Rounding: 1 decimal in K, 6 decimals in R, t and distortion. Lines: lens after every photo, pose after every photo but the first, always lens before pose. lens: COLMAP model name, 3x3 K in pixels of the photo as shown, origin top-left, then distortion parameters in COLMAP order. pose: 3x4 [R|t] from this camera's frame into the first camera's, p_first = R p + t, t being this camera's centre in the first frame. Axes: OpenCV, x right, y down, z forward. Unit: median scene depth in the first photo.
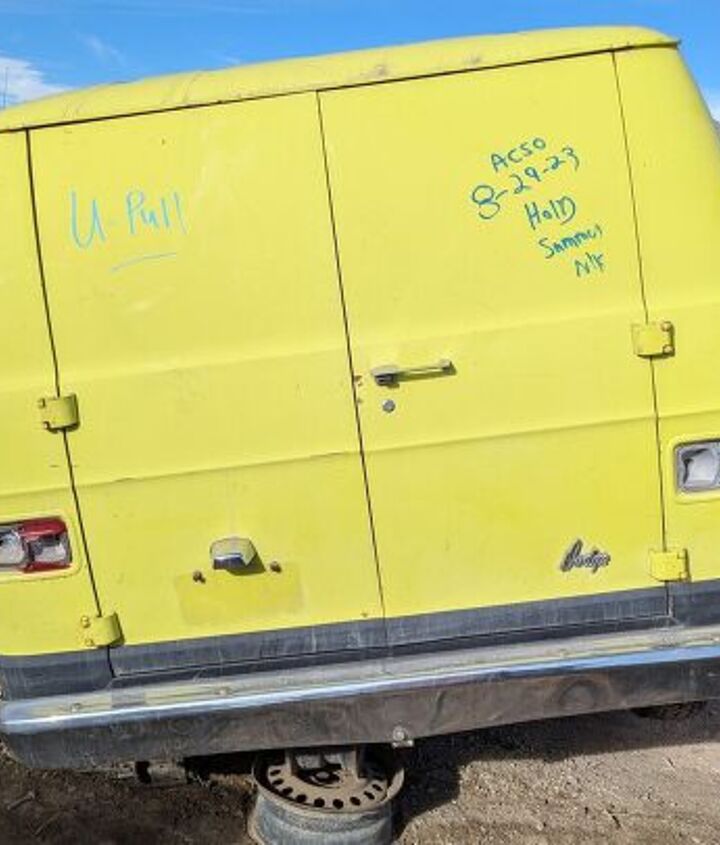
lens RADIAL K [[1110.7, 0, 360.0], [0, 1110.7, 422.5], [0, 0, 1]] dist [0.125250, -0.245413]
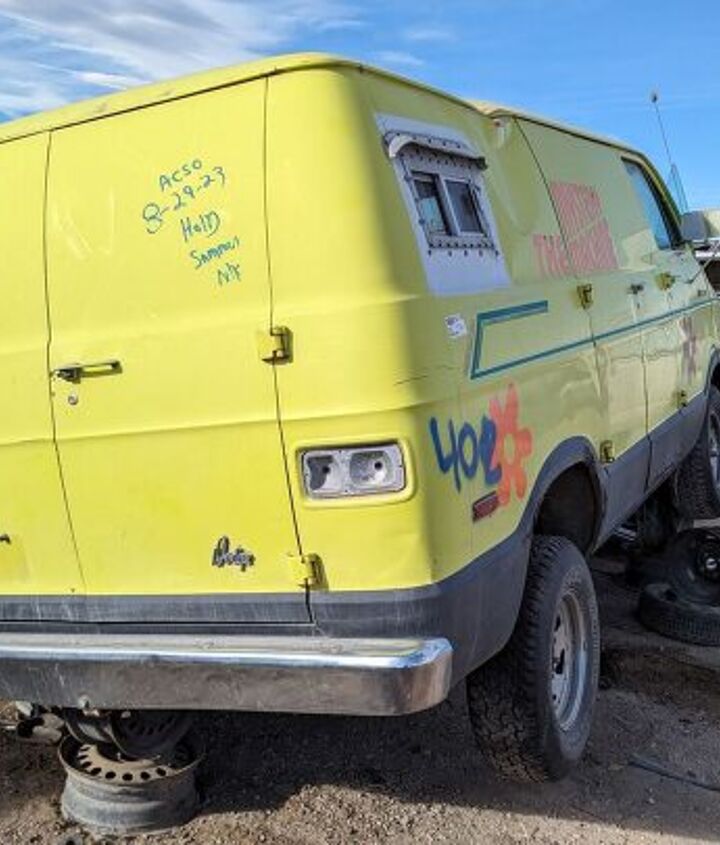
lens RADIAL K [[1110.7, 0, 360.0], [0, 1110.7, 422.5], [0, 0, 1]] dist [0.125250, -0.245413]
pose [[0.891102, 0.046382, -0.451427, 0.791489], [-0.082417, 0.994761, -0.060481, 0.052471], [0.446257, 0.091100, 0.890256, 0.123377]]
